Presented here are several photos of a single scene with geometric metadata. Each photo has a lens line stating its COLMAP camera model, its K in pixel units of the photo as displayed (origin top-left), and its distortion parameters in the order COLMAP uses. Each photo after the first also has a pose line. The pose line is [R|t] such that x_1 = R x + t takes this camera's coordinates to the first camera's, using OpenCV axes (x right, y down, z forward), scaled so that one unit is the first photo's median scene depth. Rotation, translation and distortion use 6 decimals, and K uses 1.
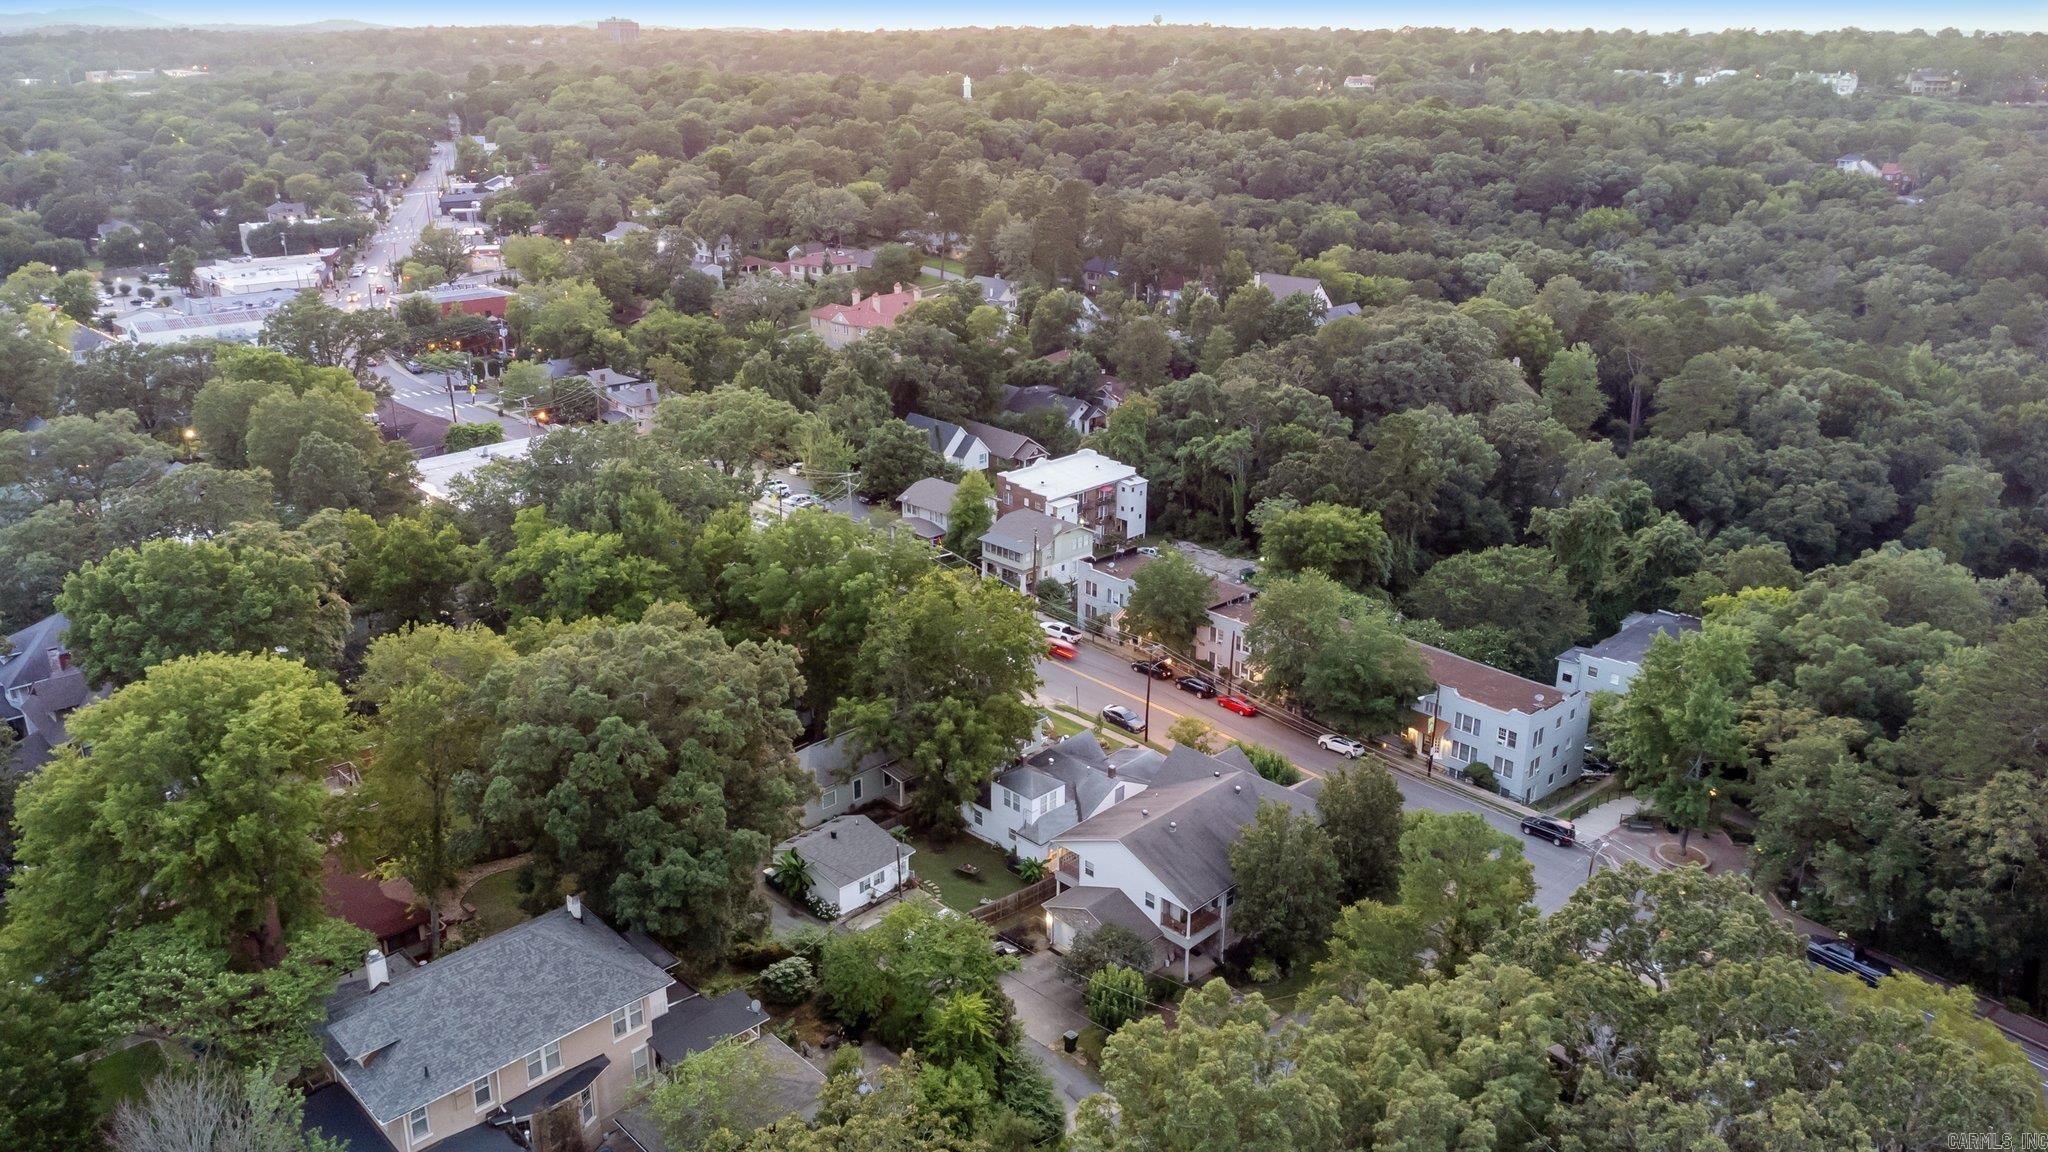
lens RADIAL K [[1502.7, 0, 1024.0], [0, 1502.7, 576.0], [0, 0, 1]] dist [0.043055, 0.002737]
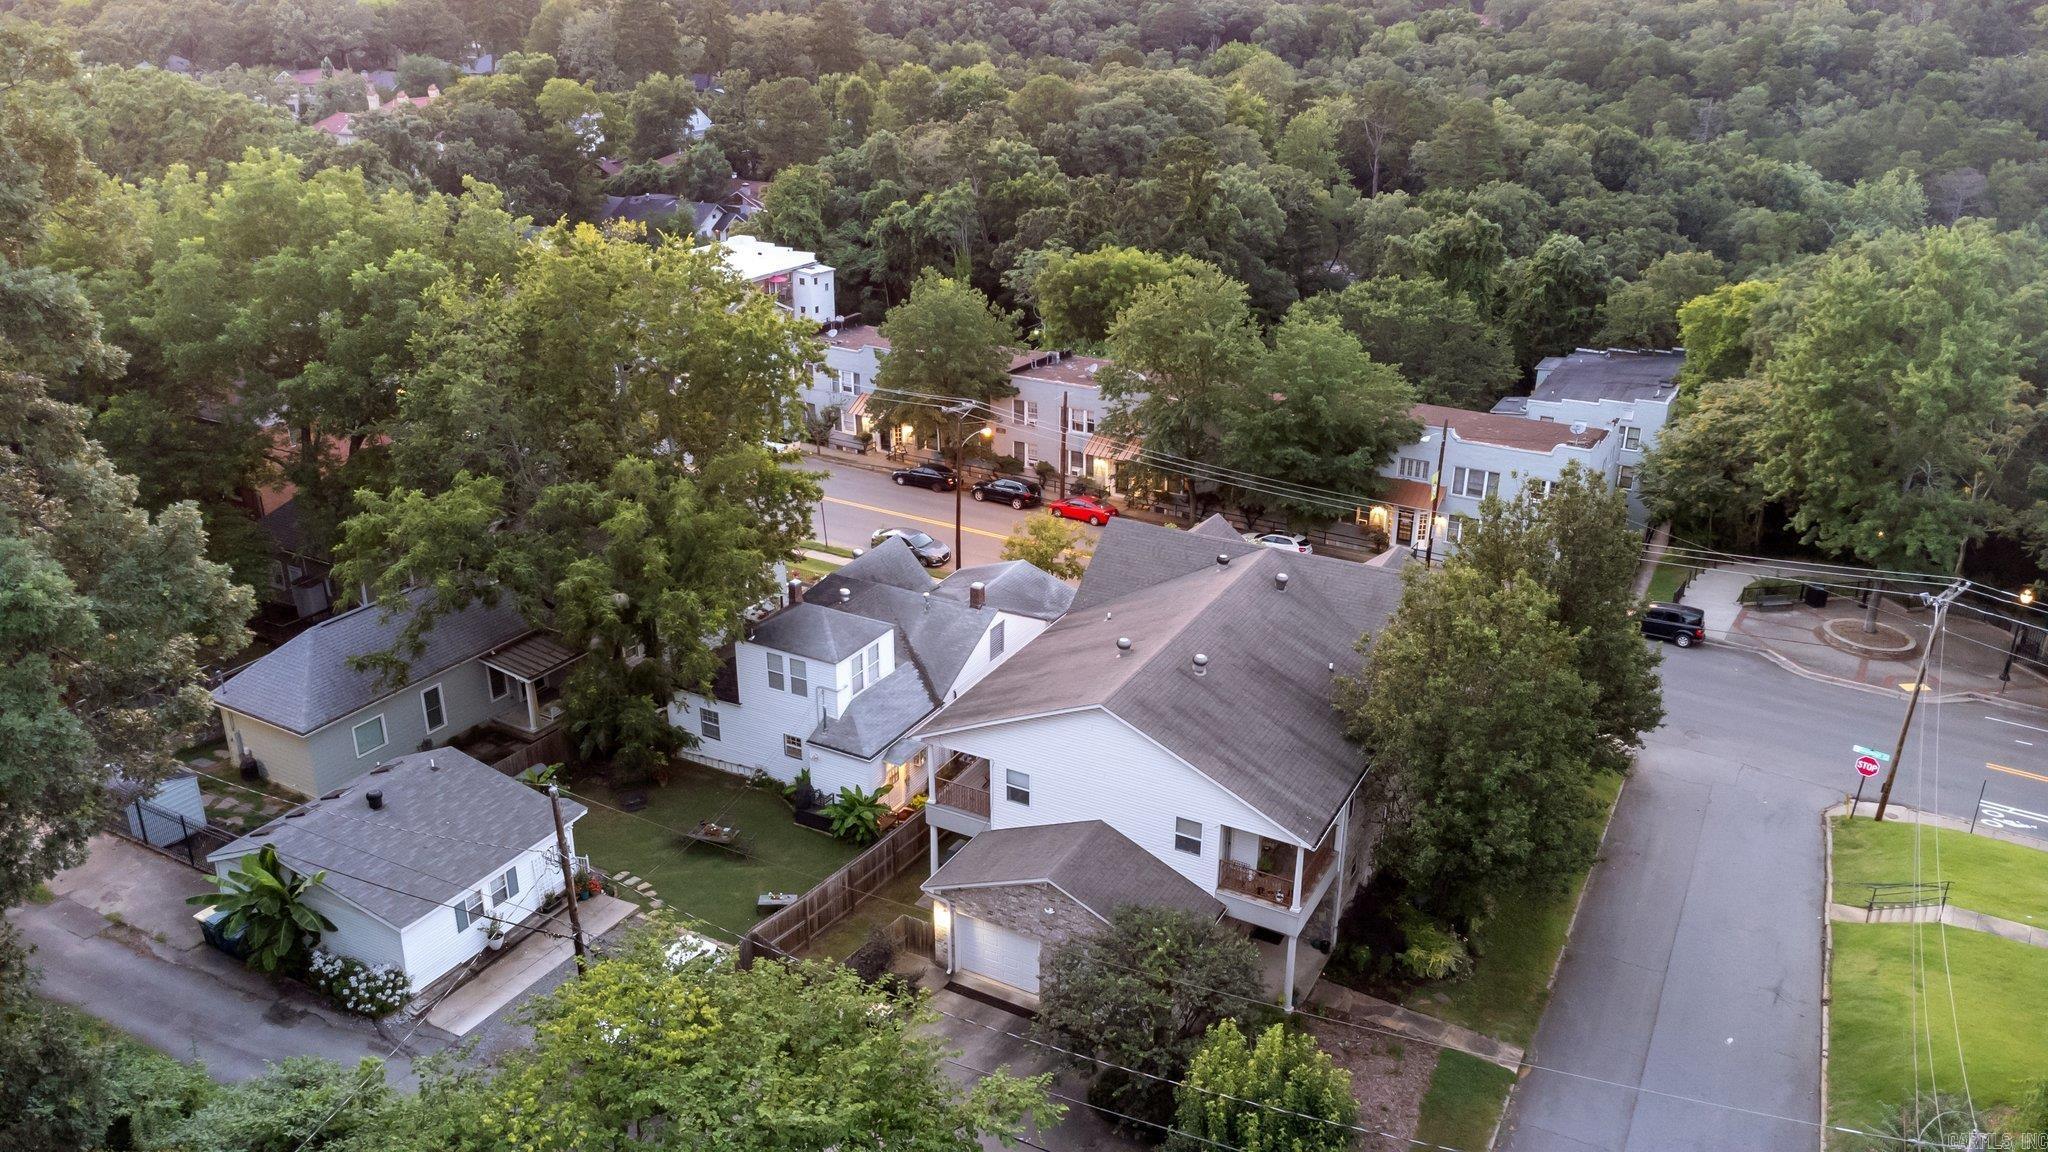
lens RADIAL K [[1424.8, 0, 1024.0], [0, 1424.8, 576.0], [0, 0, 1]] dist [0.018448, 0.003869]
pose [[0.956194, -0.102318, 0.274270, -0.054557], [0.094465, 0.994653, 0.041728, 0.104852], [-0.277073, -0.013991, 0.960747, 0.542894]]
